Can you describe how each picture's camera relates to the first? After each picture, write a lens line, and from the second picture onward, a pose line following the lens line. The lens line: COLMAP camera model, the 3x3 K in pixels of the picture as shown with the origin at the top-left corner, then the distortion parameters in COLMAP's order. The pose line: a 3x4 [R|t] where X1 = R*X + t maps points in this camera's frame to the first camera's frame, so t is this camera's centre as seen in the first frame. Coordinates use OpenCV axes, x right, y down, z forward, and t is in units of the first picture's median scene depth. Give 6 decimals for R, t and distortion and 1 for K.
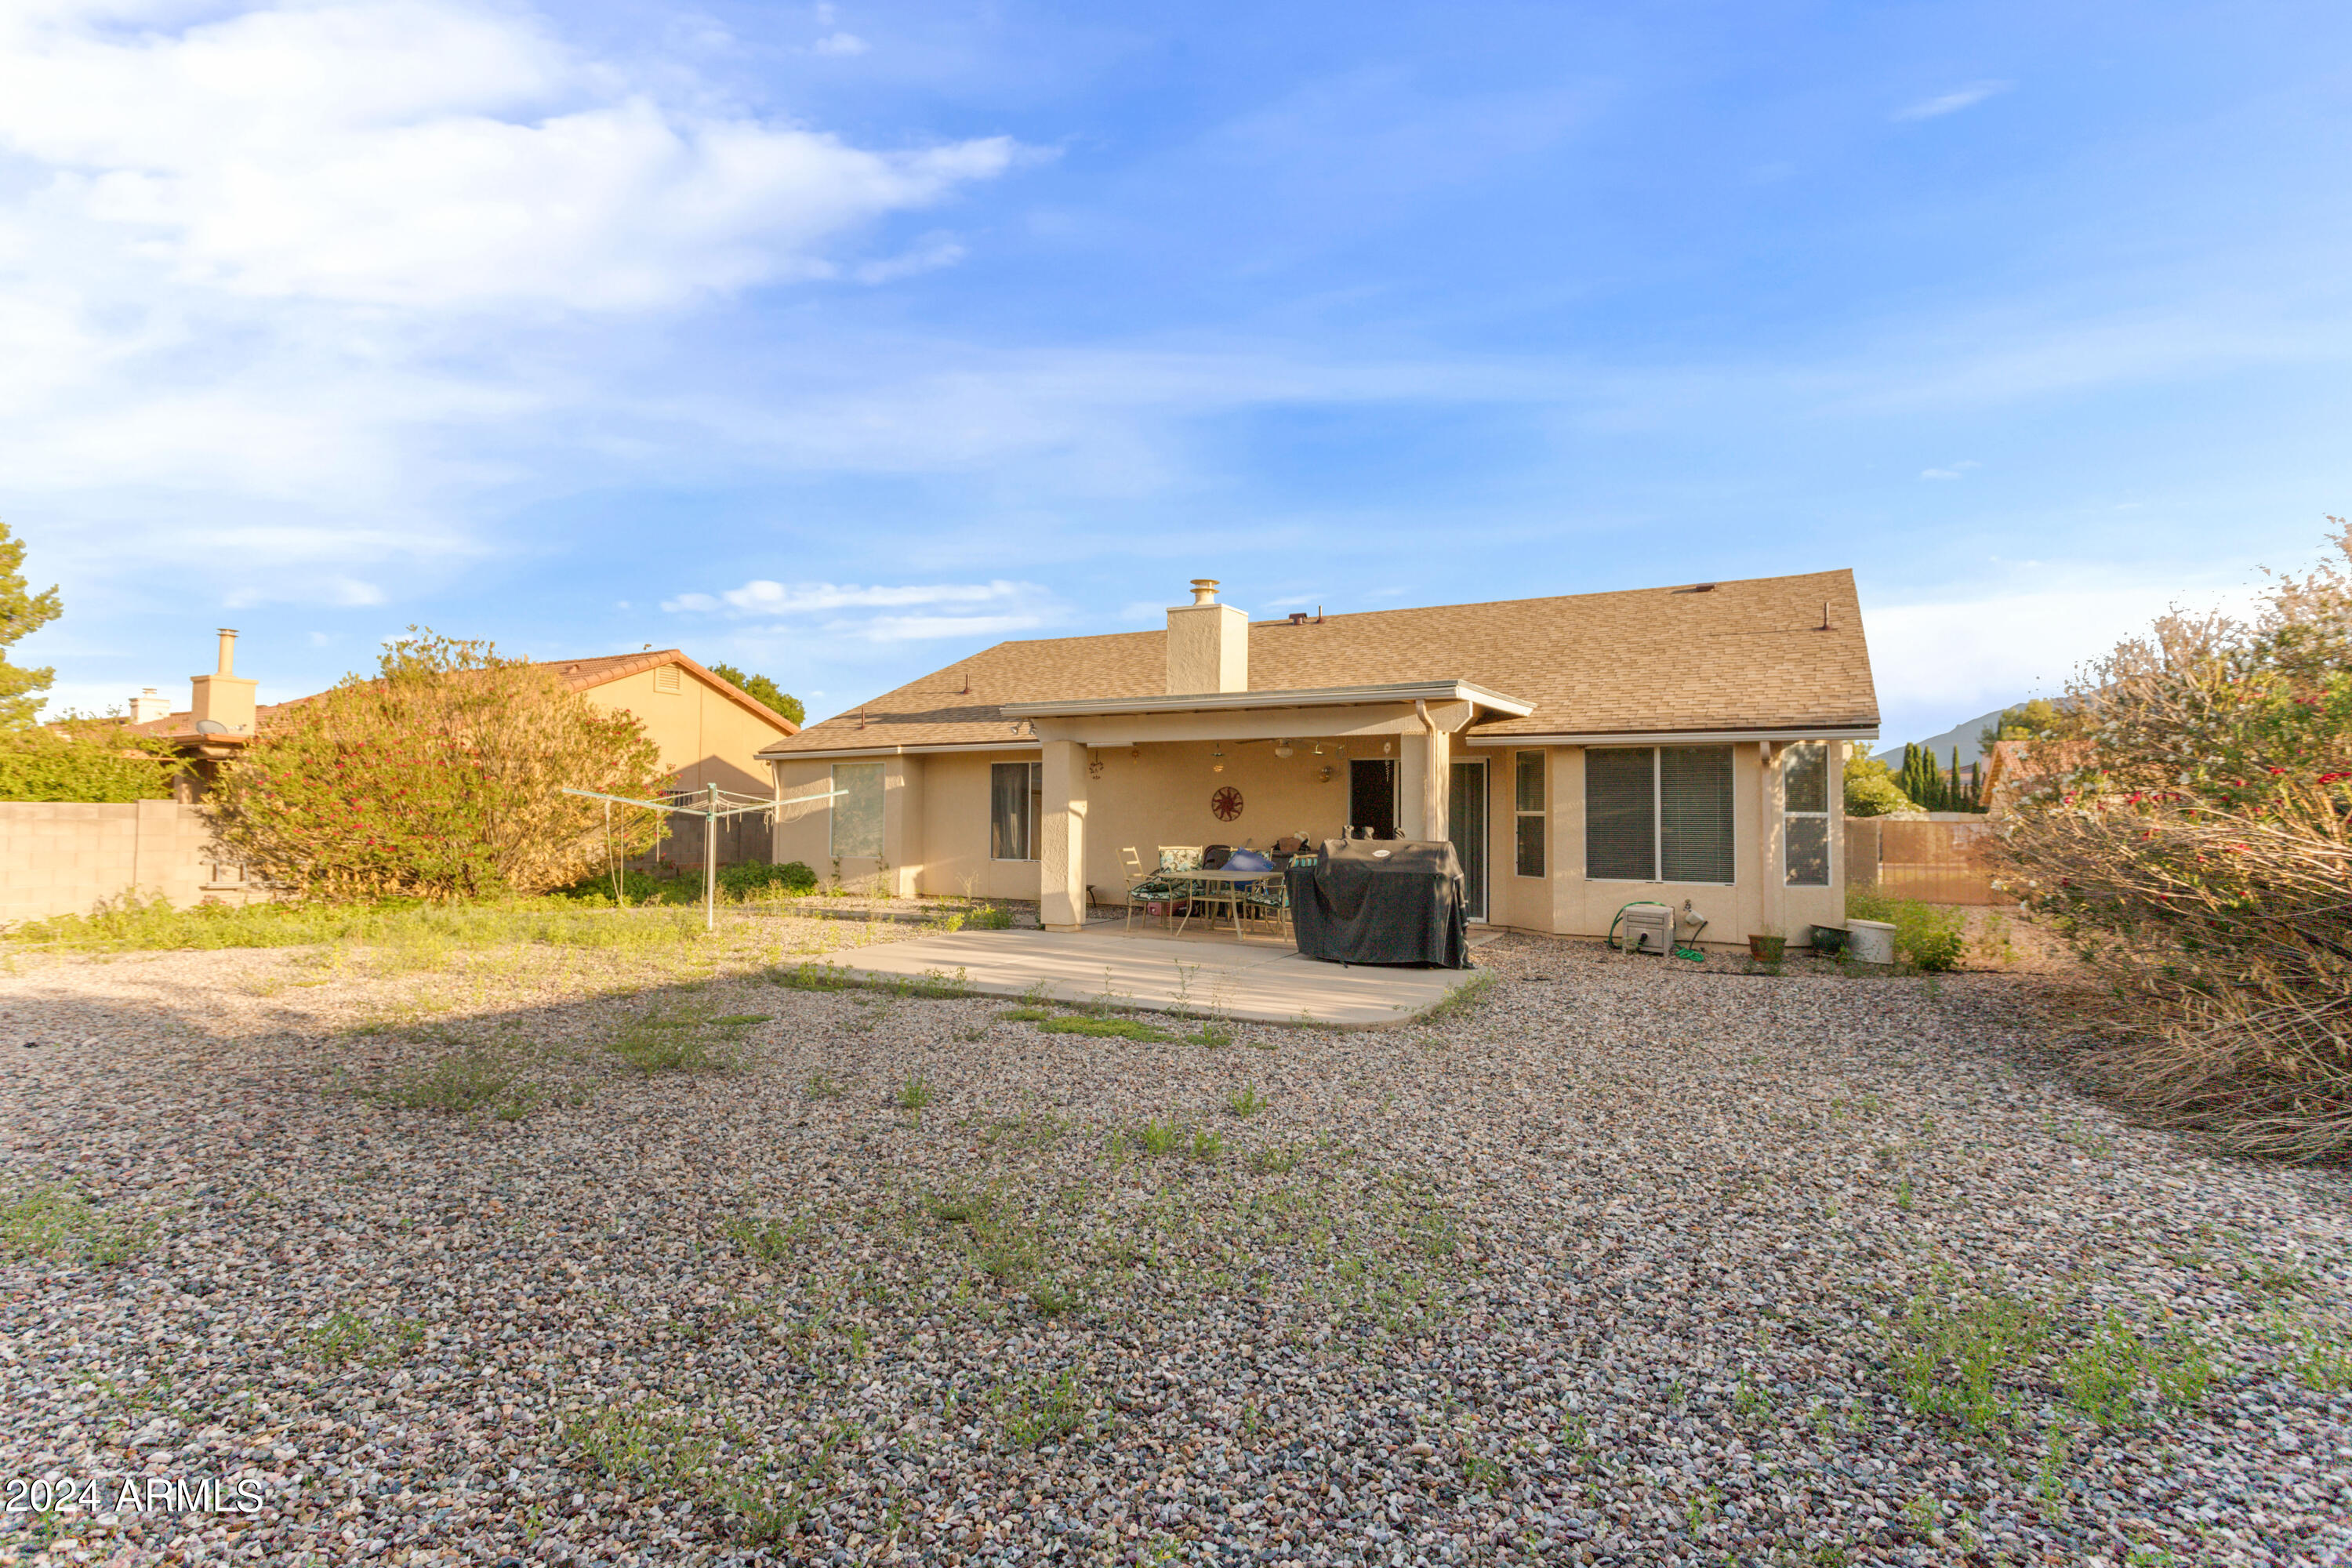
lens RADIAL K [[1145.7, 0, 1167.5], [0, 1145.7, 796.8], [0, 0, 1]] dist [0.024676, 0.001629]
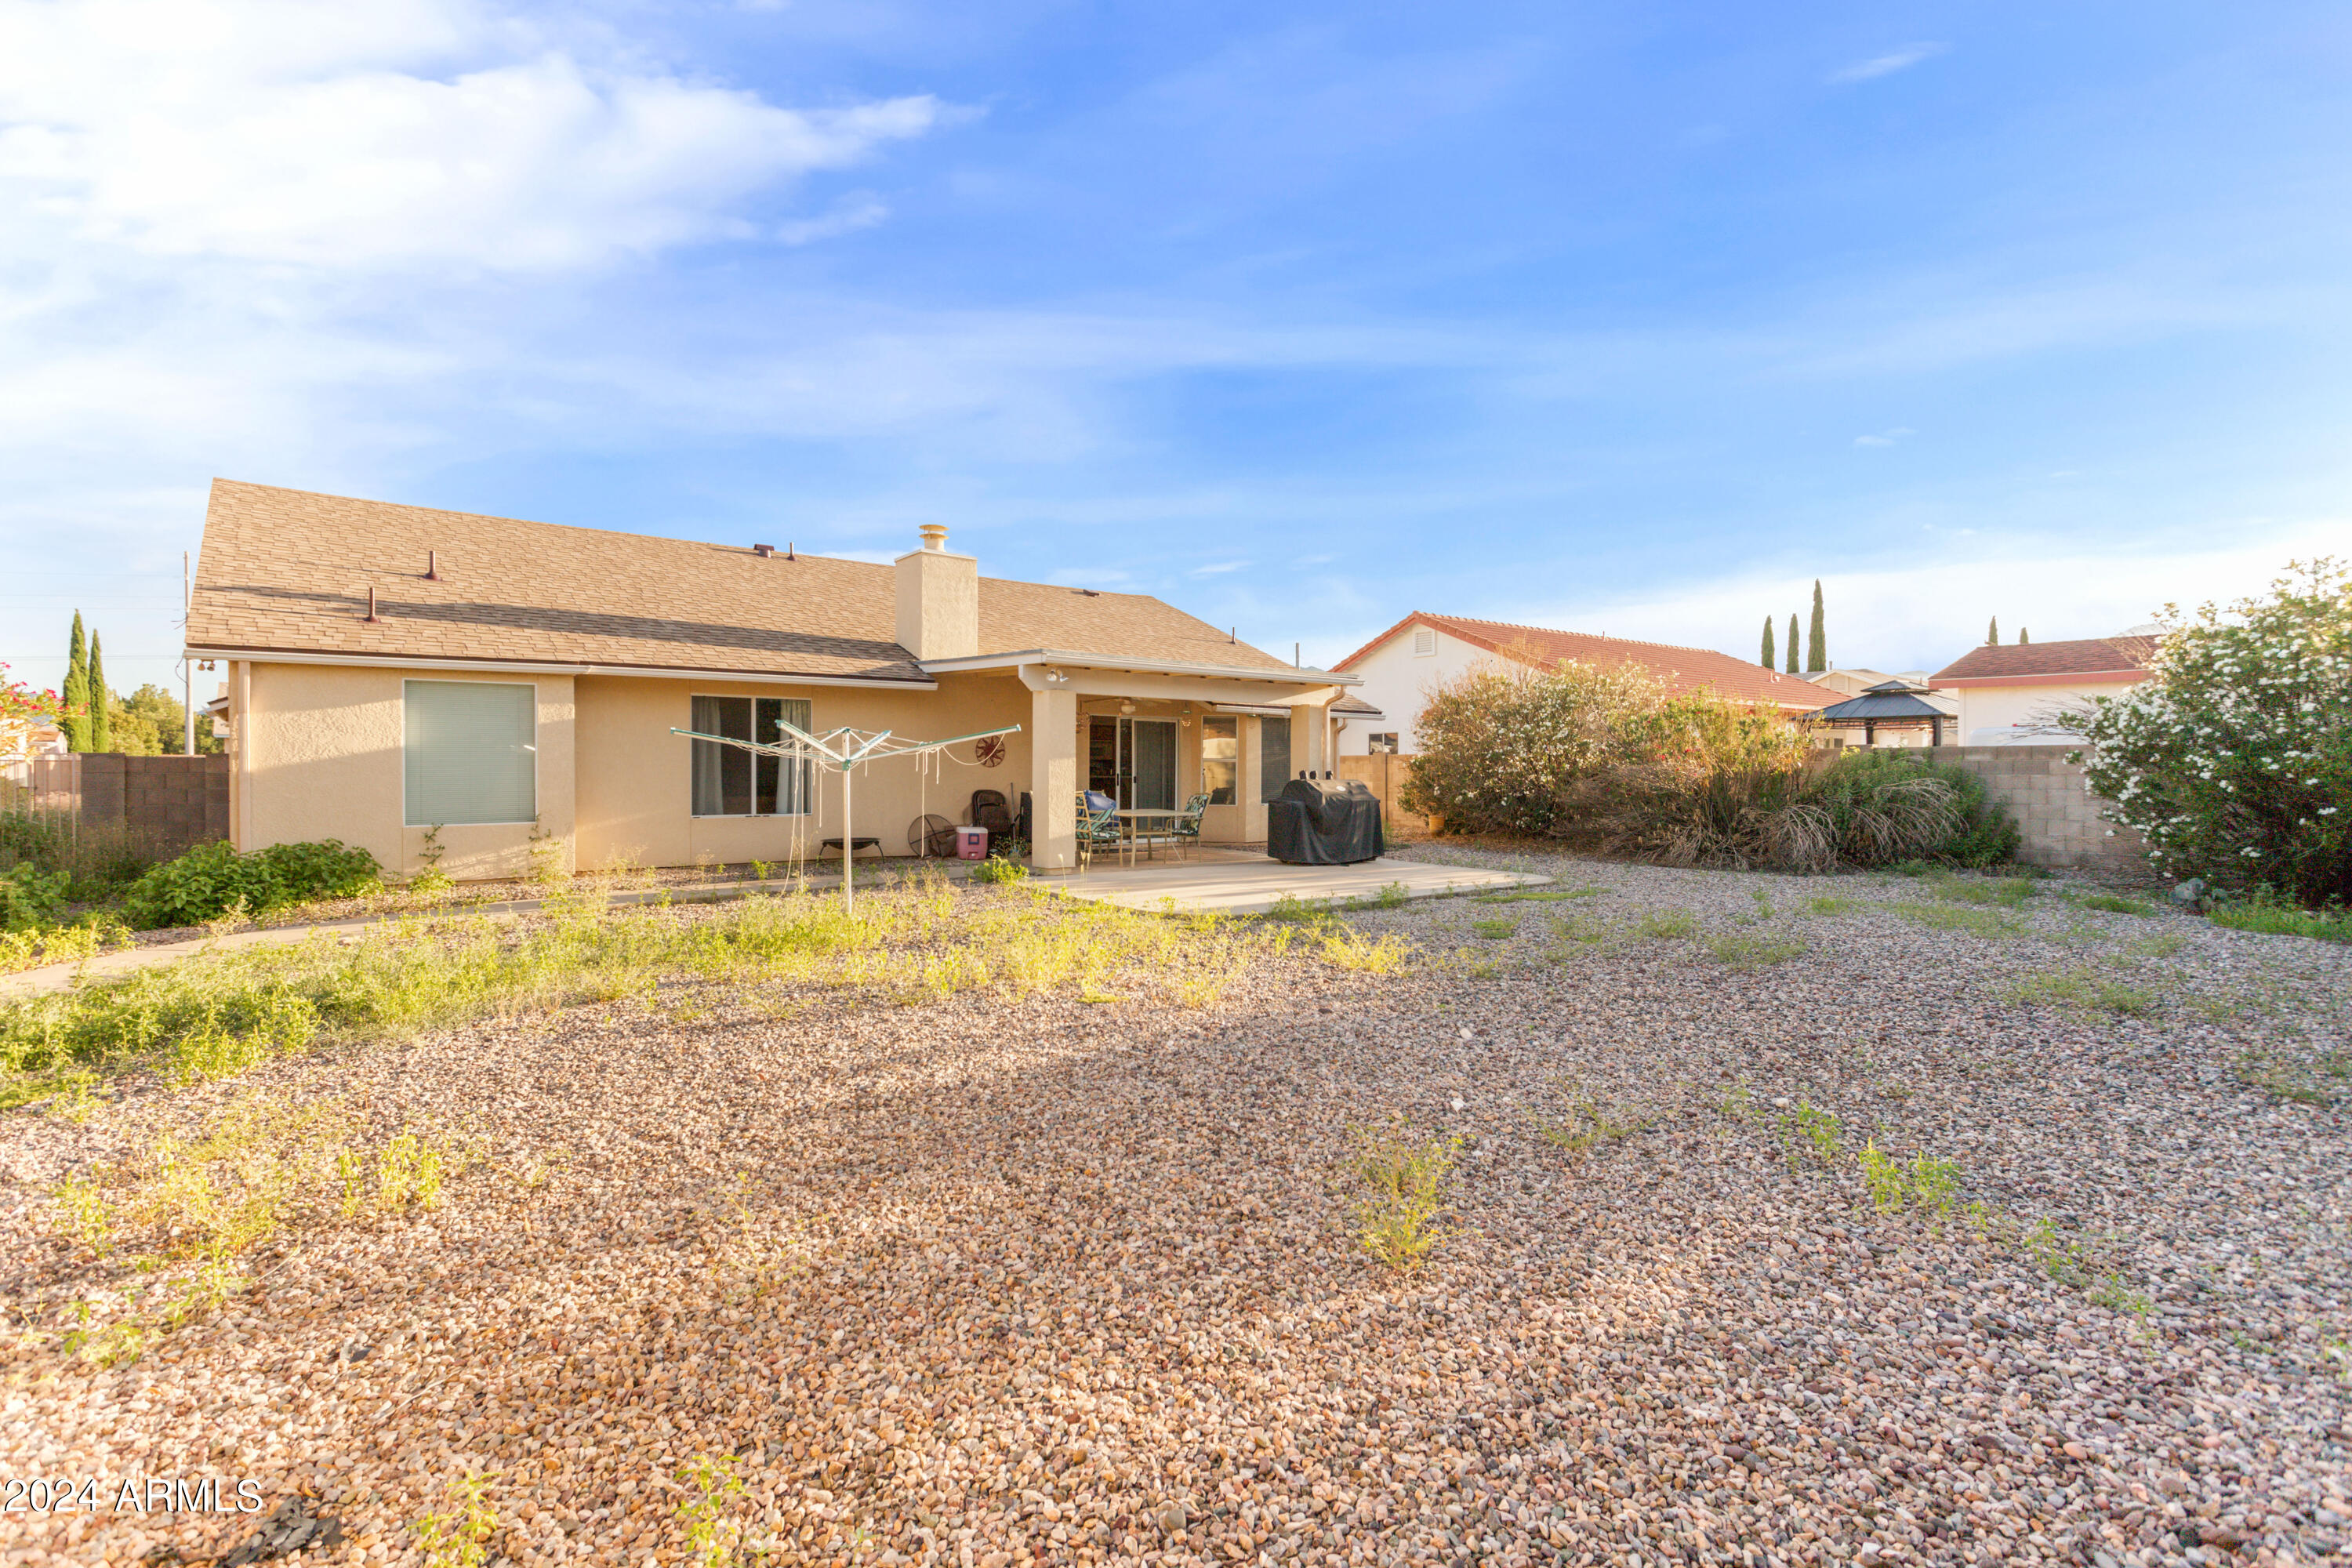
lens RADIAL K [[1145.7, 0, 1184.2], [0, 1145.7, 774.4], [0, 0, 1]] dist [0.024676, 0.001629]
pose [[0.371447, -0.013388, 0.928358, -0.825048], [-0.020218, 0.999542, 0.022504, 0.001243], [-0.928234, -0.027129, 0.371007, 0.416354]]
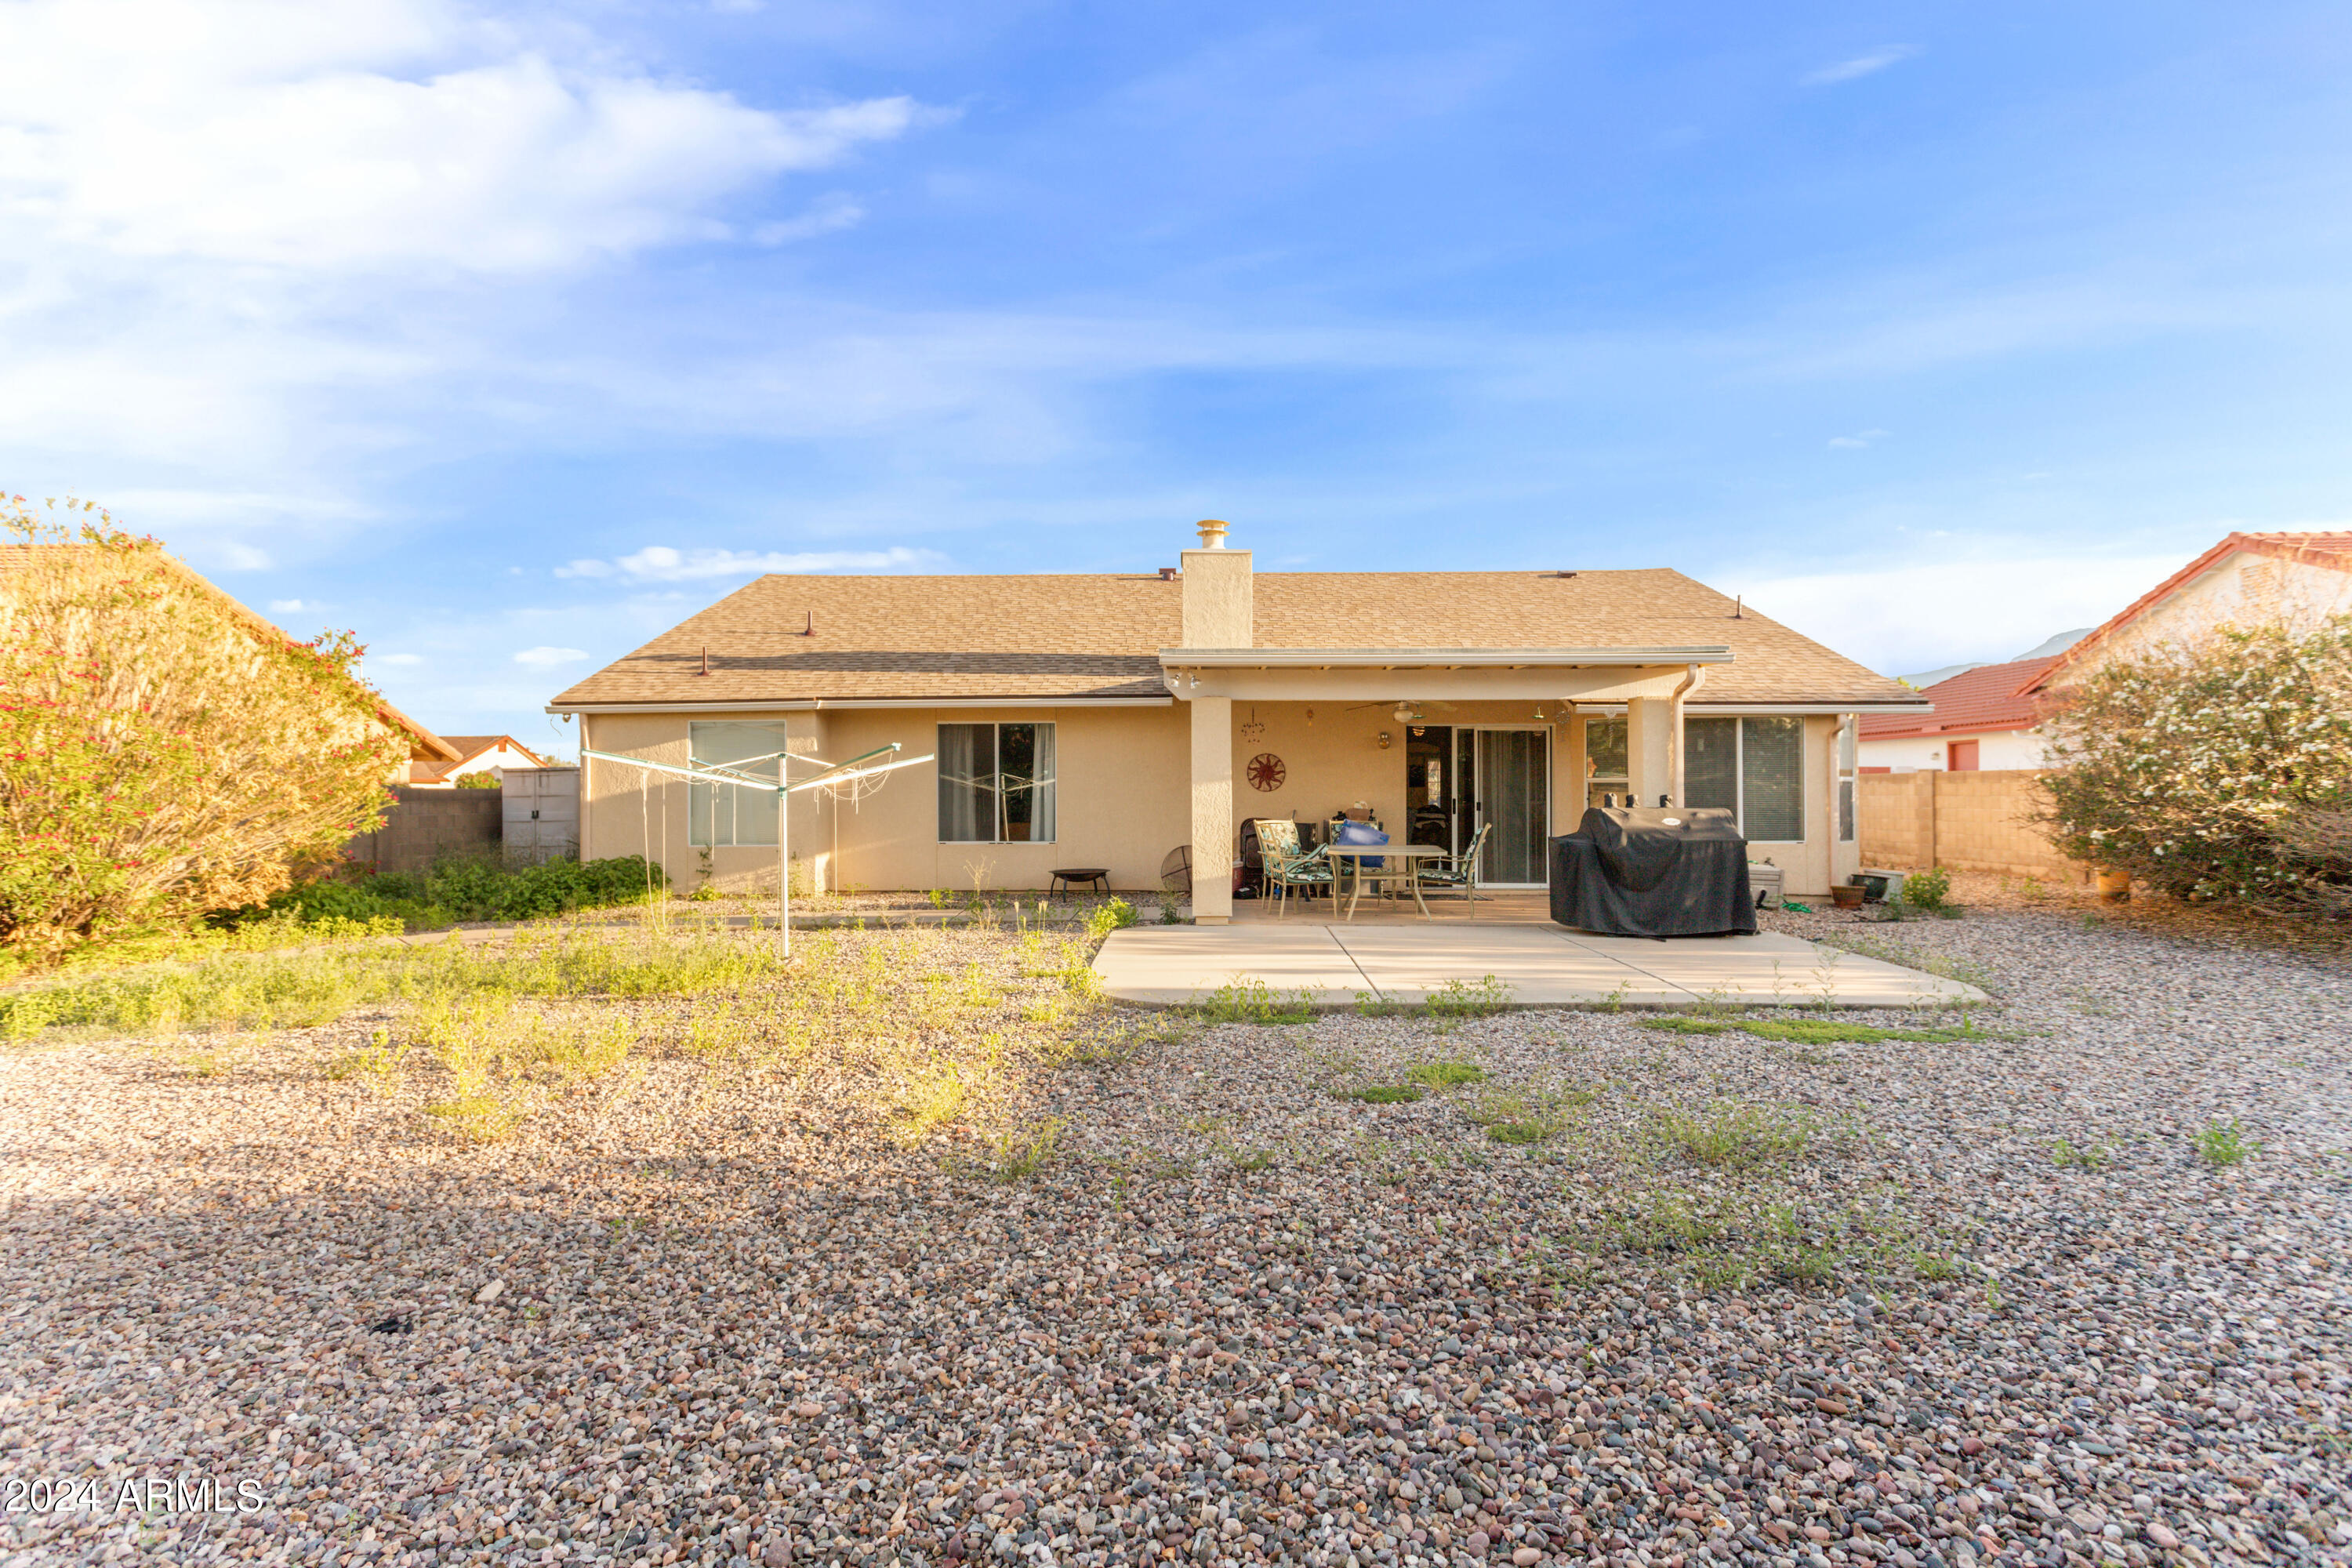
lens RADIAL K [[1145.7, 0, 1190.2], [0, 1145.7, 792.3], [0, 0, 1]] dist [0.024676, 0.001629]
pose [[0.878789, -0.013112, 0.477031, -0.412633], [0.001457, 0.999692, 0.024794, -0.000260], [-0.477209, -0.021094, 0.878537, 0.216884]]
